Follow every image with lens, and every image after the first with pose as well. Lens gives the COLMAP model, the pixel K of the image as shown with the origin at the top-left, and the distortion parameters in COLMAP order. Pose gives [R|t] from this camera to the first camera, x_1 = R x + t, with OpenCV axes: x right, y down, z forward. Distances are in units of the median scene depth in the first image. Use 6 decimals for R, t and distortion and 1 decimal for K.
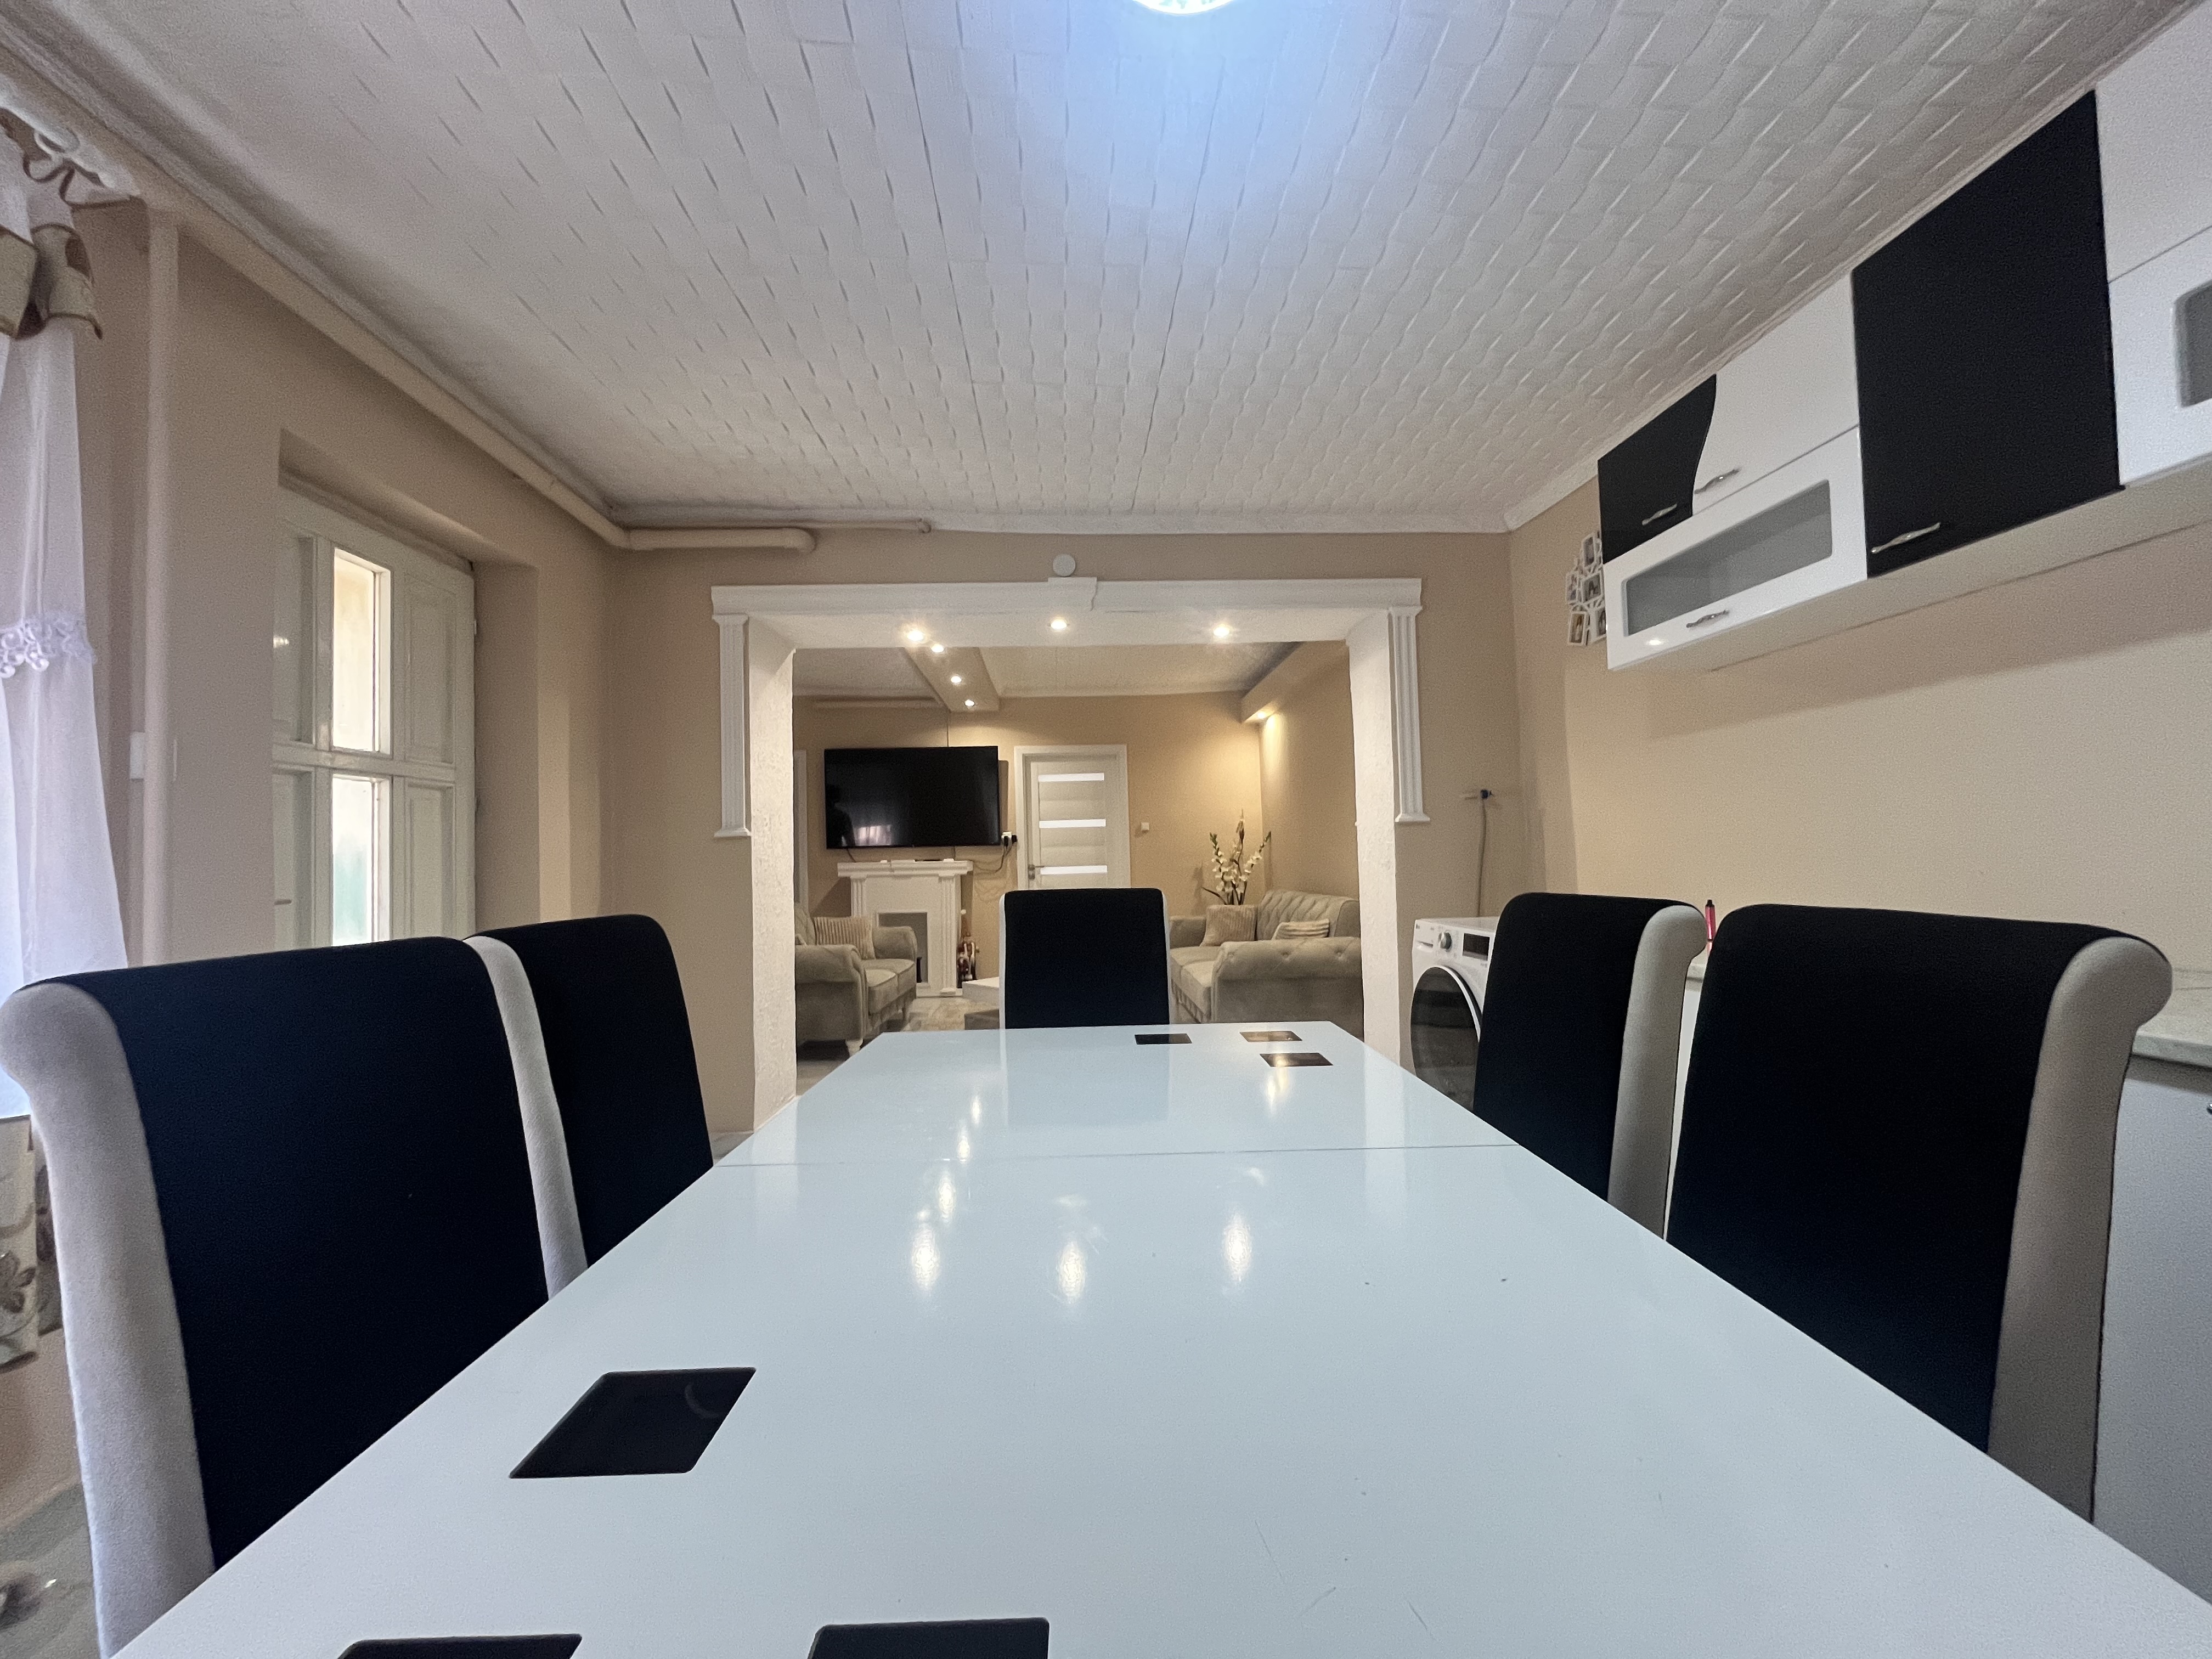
lens RADIAL K [[900.1, 0, 1100.9], [0, 900.1, 832.3], [0, 0, 1]] dist [0.000802, 0.000501]
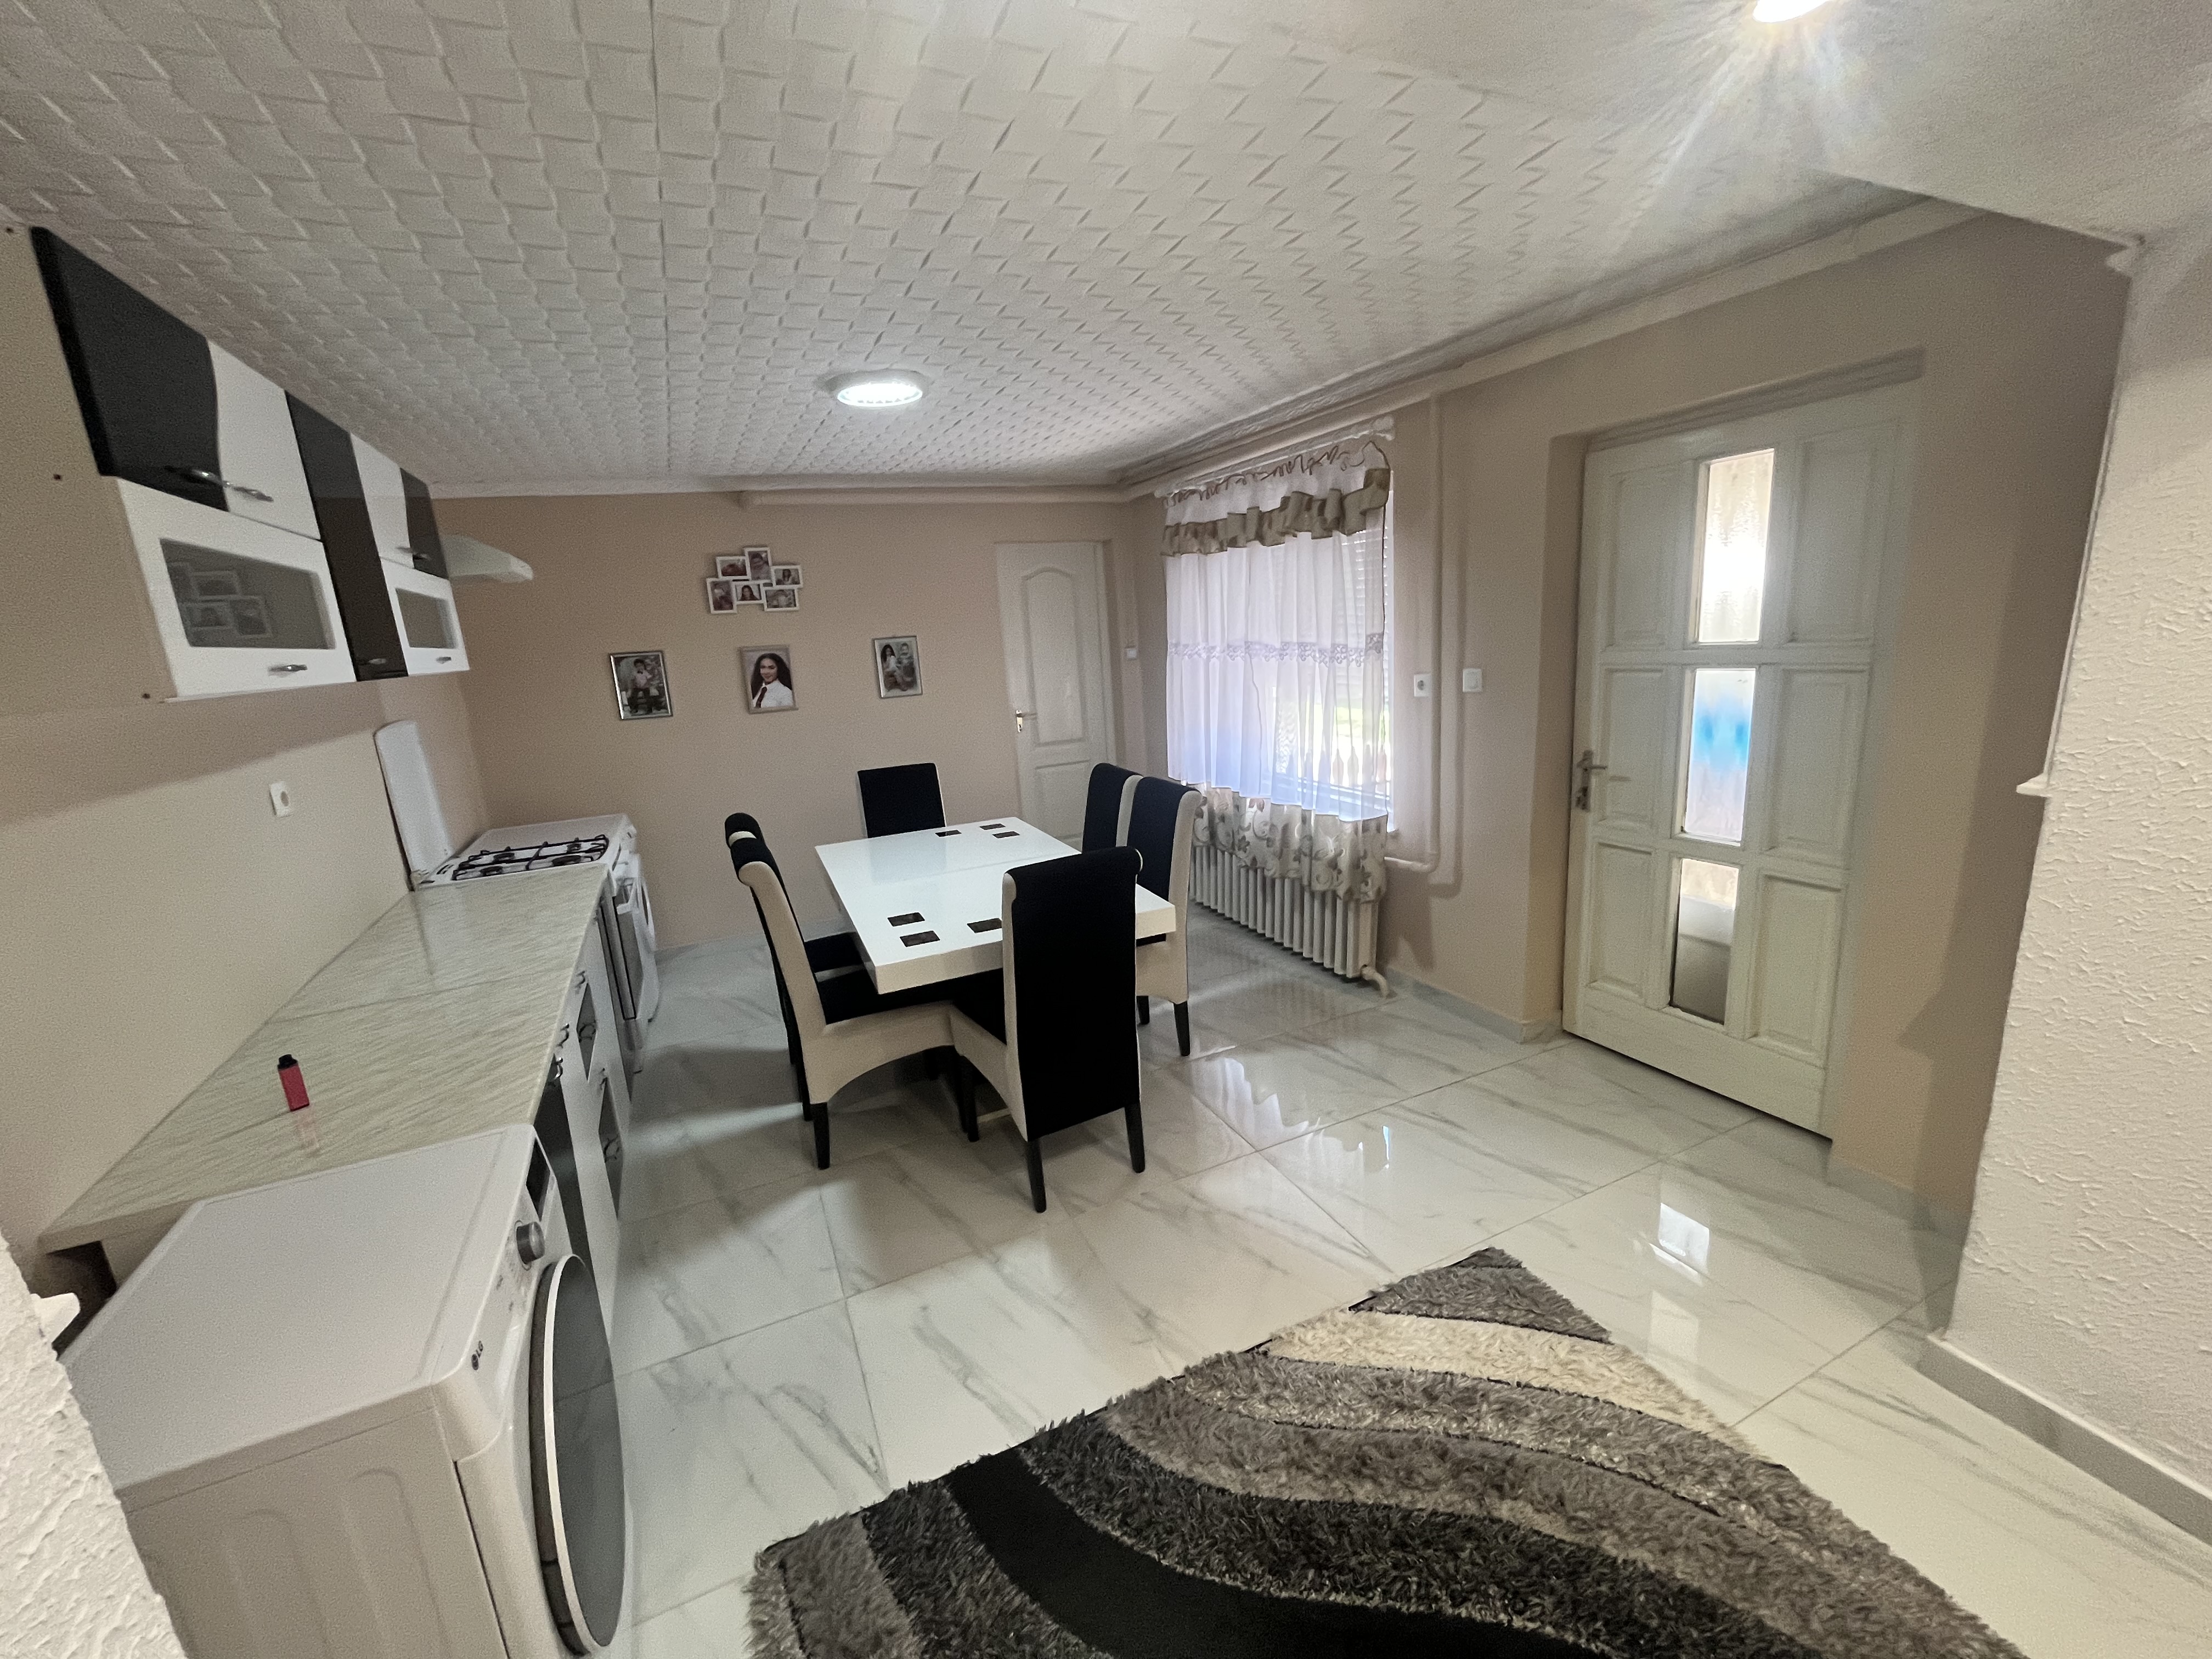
lens RADIAL K [[900.1, 0, 1100.4], [0, 900.1, 829.6], [0, 0, 1]] dist [0.000802, 0.000501]
pose [[-0.915301, 0.168792, -0.365697, 0.138633], [0.098990, 0.974376, 0.201974, -0.075771], [0.390417, 0.148667, -0.908555, 0.787440]]
